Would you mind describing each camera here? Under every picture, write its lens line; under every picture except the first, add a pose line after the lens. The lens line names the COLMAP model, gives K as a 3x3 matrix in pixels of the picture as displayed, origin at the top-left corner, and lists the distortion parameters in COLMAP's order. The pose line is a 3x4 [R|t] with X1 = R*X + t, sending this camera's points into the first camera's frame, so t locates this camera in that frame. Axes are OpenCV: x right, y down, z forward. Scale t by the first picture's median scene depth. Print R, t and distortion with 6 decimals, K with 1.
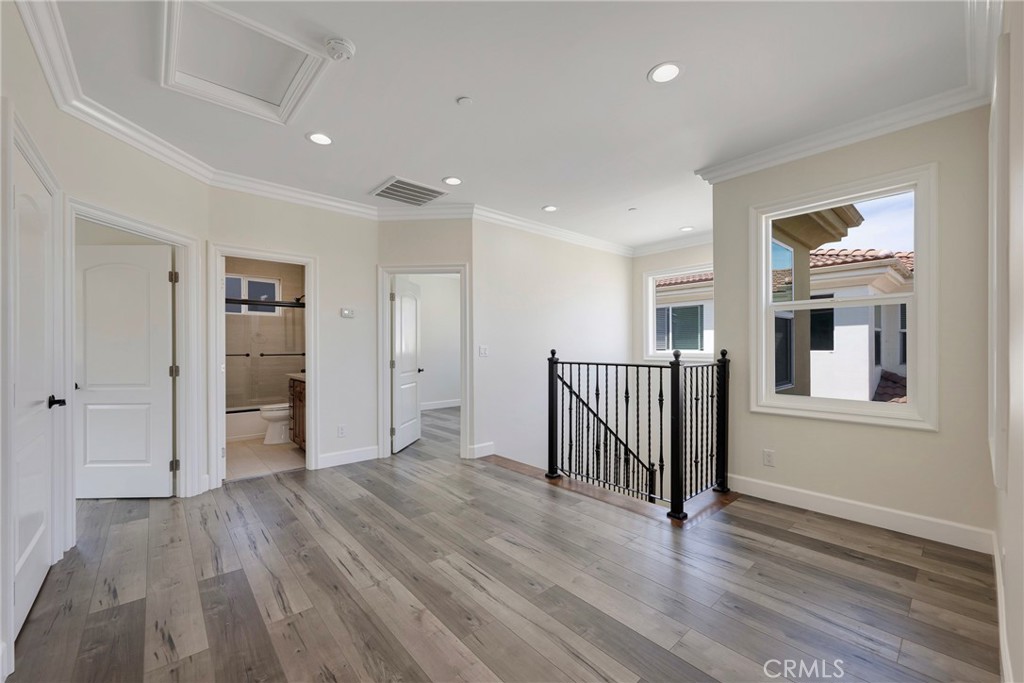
lens RADIAL K [[405.9, 0, 511.4], [0, 405.9, 347.5], [0, 0, 1]] dist [-0.001581, -0.000225]
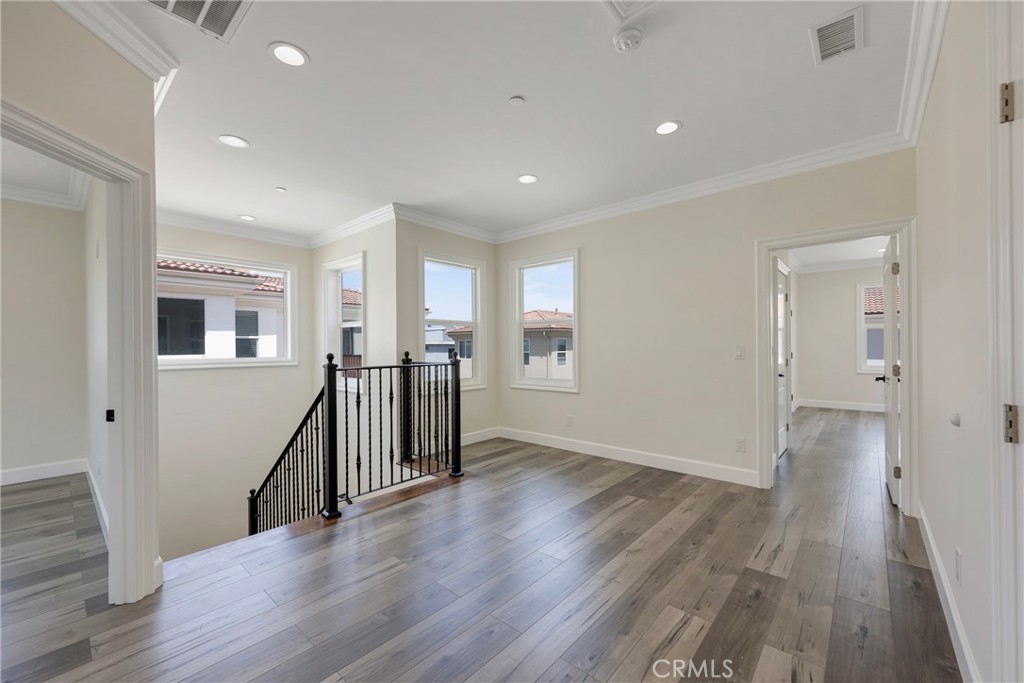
lens RADIAL K [[405.9, 0, 511.4], [0, 405.9, 347.5], [0, 0, 1]] dist [-0.001581, -0.000225]
pose [[-0.124326, 0.001444, 0.992240, -1.385962], [0.011312, 0.999936, -0.000038, -0.005980], [-0.992177, 0.011219, -0.124334, 1.445567]]
